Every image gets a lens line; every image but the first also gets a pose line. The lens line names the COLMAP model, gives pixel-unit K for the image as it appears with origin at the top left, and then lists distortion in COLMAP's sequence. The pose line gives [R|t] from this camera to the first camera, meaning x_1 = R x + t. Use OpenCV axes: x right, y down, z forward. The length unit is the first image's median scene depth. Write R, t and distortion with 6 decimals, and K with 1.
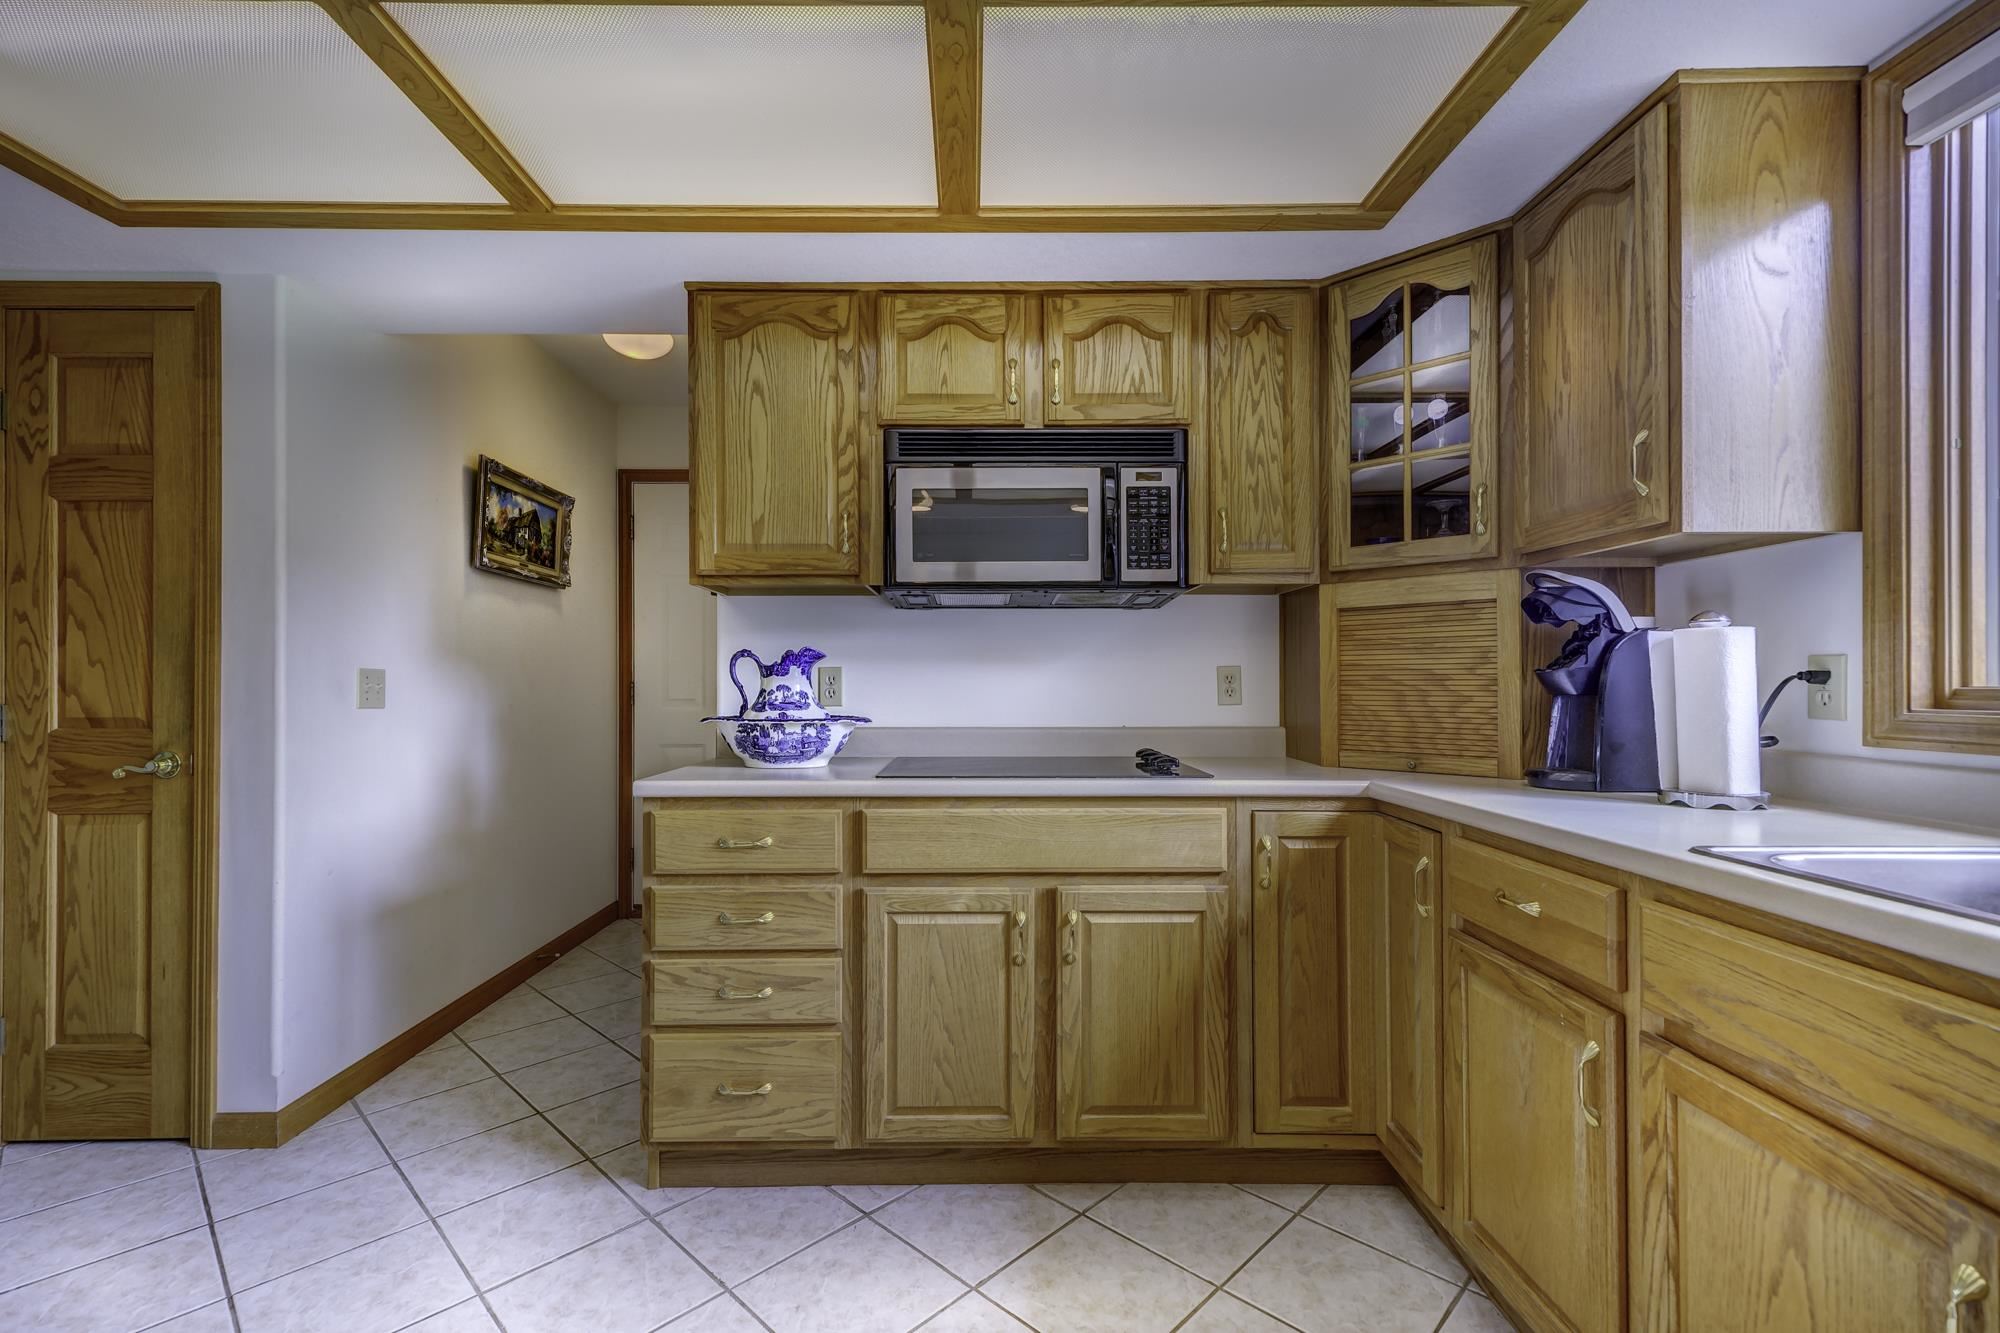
lens RADIAL K [[880.7, 0, 1034.3], [0, 880.7, 682.9], [0, 0, 1]] dist [-0.001577, -0.000254]
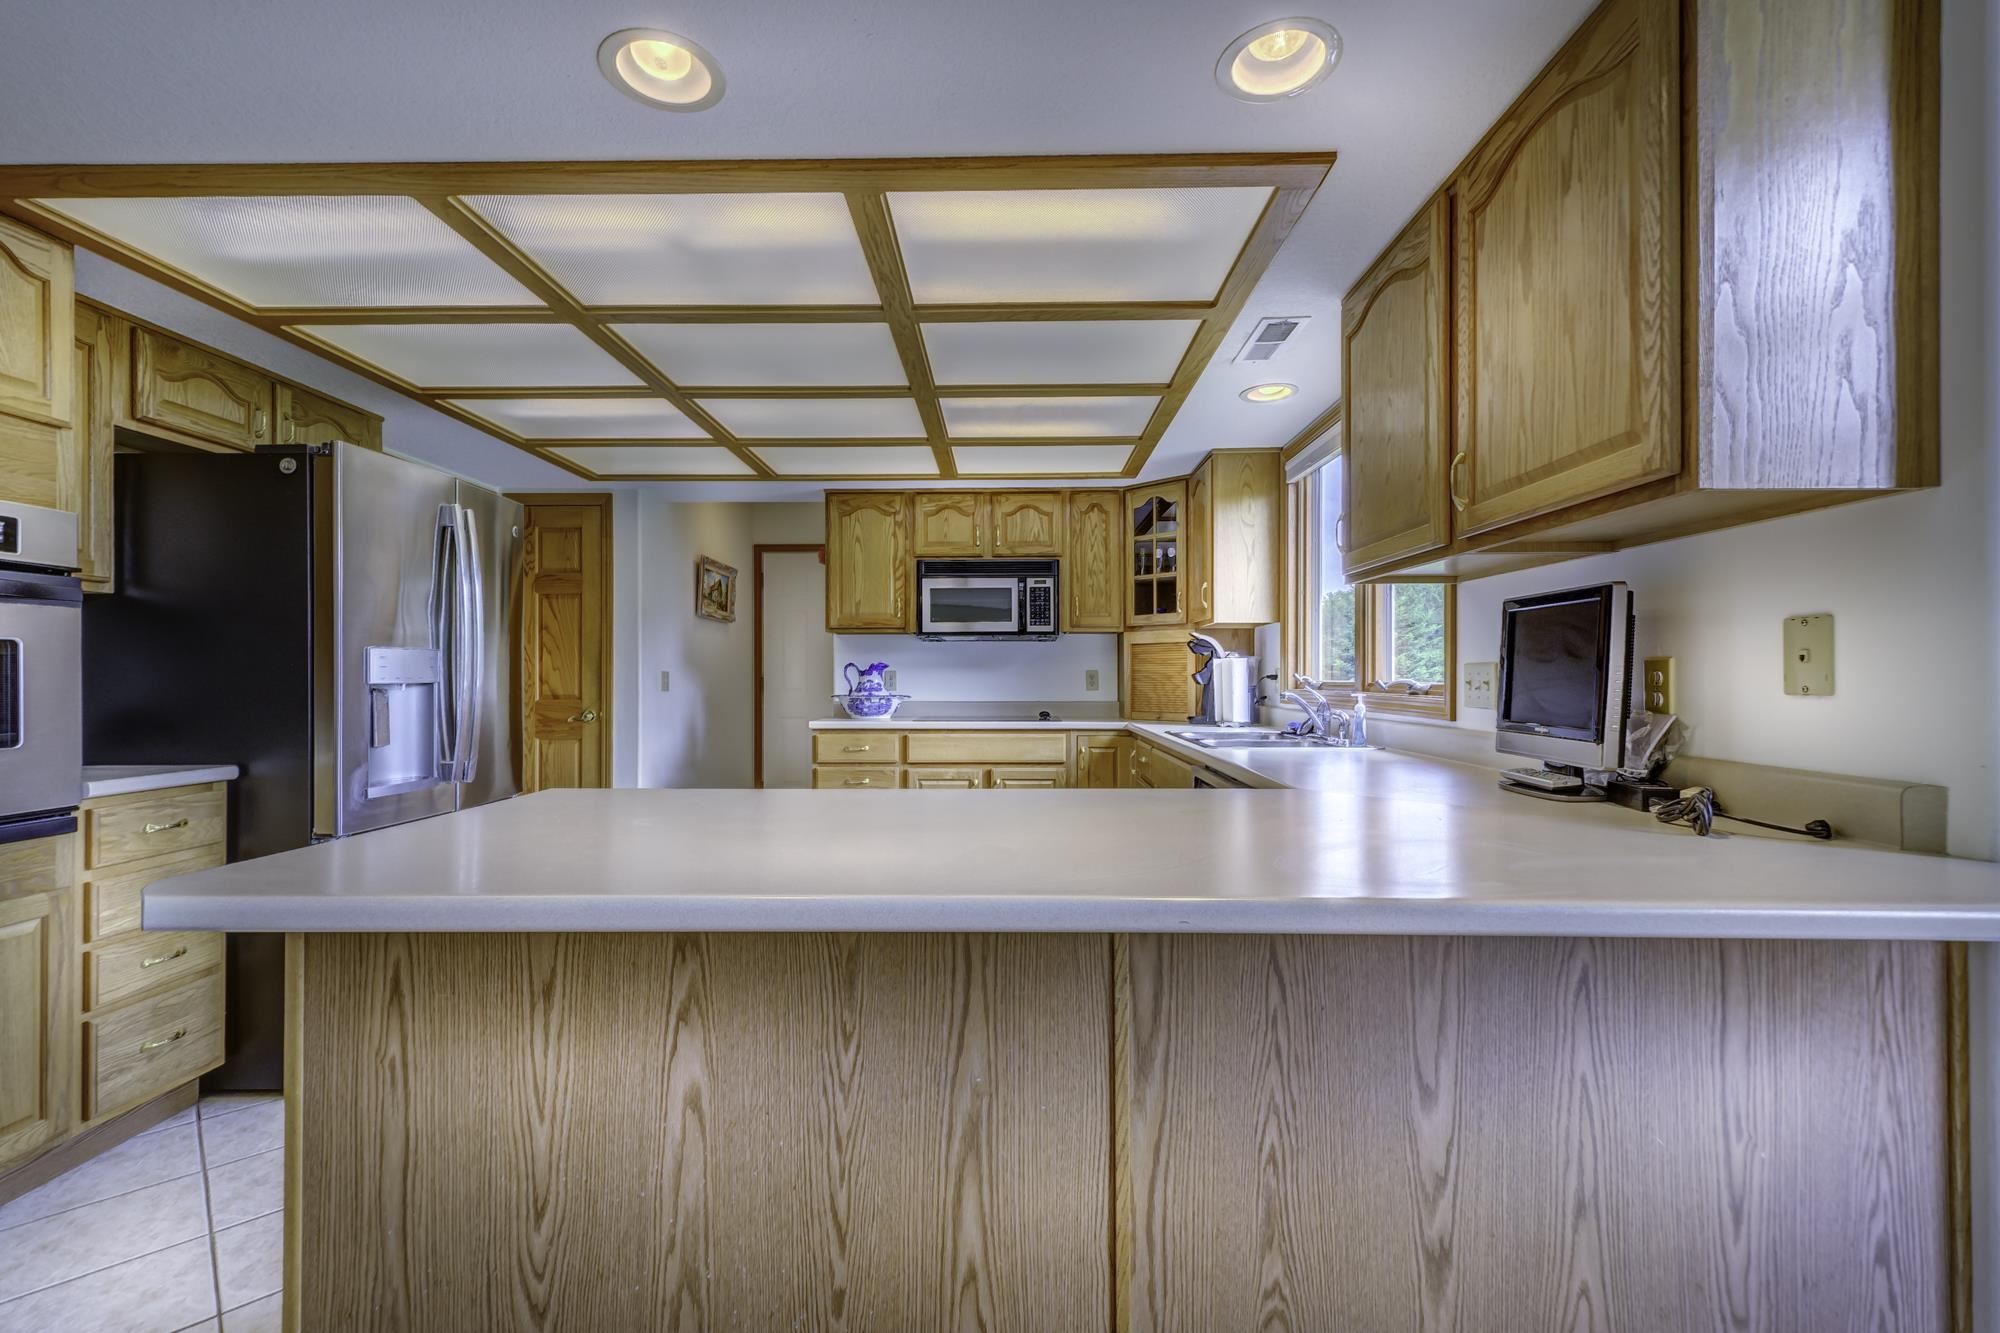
lens RADIAL K [[916.9, 0, 1000.0], [0, 916.9, 666.5], [0, 0, 1]] dist [0.000542, -0.000253]
pose [[0.996524, -0.000205, -0.083305, 0.212230], [-0.000643, 0.999948, -0.010146, -0.007794], [0.083303, 0.010165, 0.996472, -1.181189]]
